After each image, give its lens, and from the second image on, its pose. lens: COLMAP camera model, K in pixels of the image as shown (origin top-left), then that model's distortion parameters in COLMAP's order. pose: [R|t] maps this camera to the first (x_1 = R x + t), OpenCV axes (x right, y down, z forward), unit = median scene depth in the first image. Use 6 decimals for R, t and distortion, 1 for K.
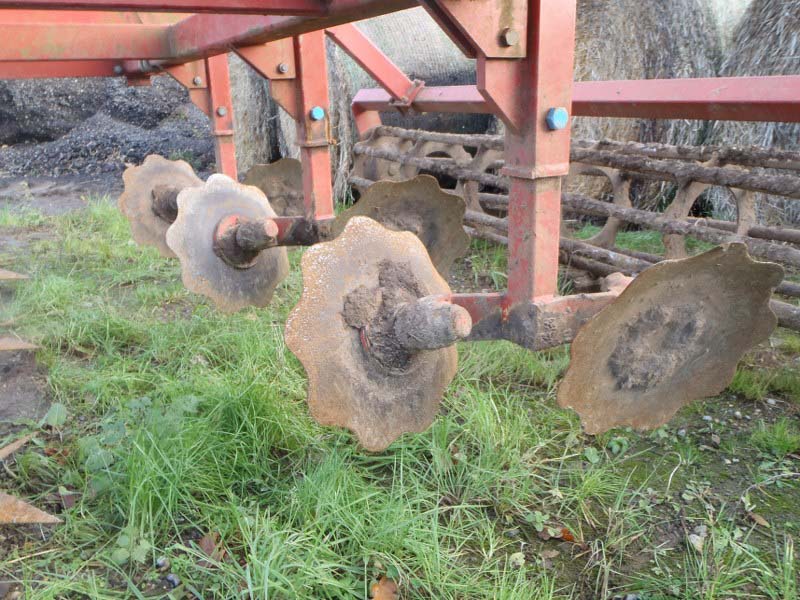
lens RADIAL K [[666.4, 0, 400.0], [0, 666.4, 300.0], [0, 0, 1]] dist [-0.015599, 0.002128]
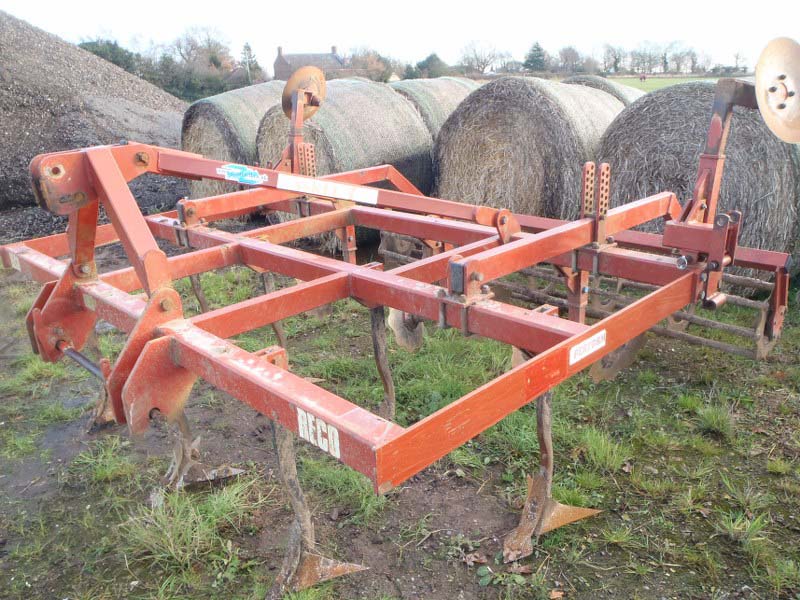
lens RADIAL K [[663.1, 0, 401.0], [0, 663.1, 304.7], [0, 0, 1]] dist [-0.040412, 0.015679]
pose [[0.970590, -0.107990, 0.215158, -0.216749], [0.100631, 0.993910, 0.044899, -0.069408], [-0.218696, -0.021927, 0.975547, -0.316689]]
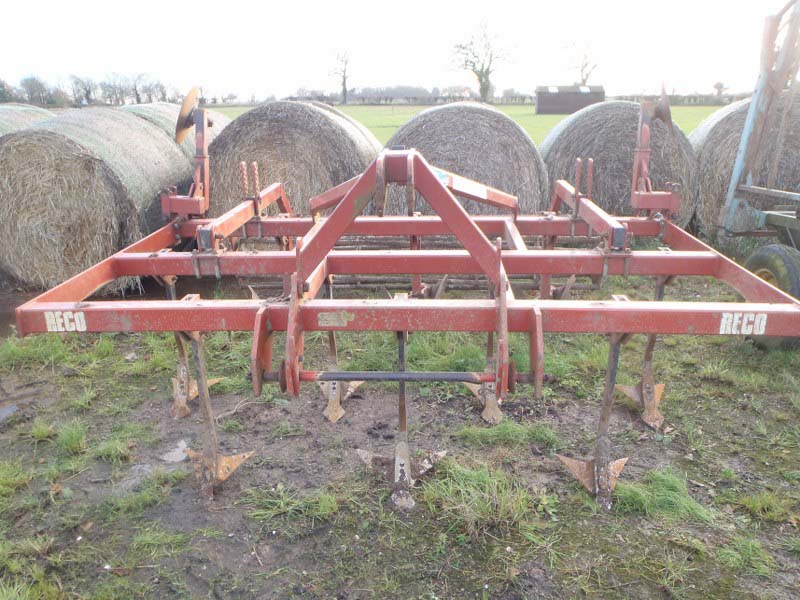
lens RADIAL K [[663.1, 0, 401.0], [0, 663.1, 304.7], [0, 0, 1]] dist [-0.040412, 0.015679]
pose [[0.547071, -0.261597, 0.795160, -0.644958], [0.257967, 0.956369, 0.137151, -0.130953], [-0.796345, 0.130094, 0.590686, -0.119864]]
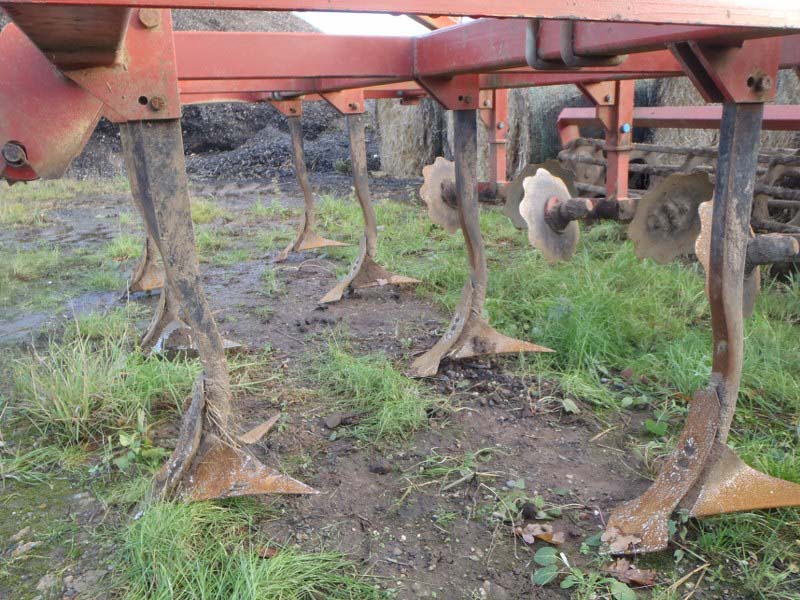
lens RADIAL K [[663.1, 0, 401.0], [0, 663.1, 304.7], [0, 0, 1]] dist [-0.040412, 0.015679]
pose [[0.994158, 0.029551, -0.103813, -0.128087], [-0.030660, 0.999488, -0.009107, 0.039889], [0.103491, 0.012237, 0.994555, -0.141904]]
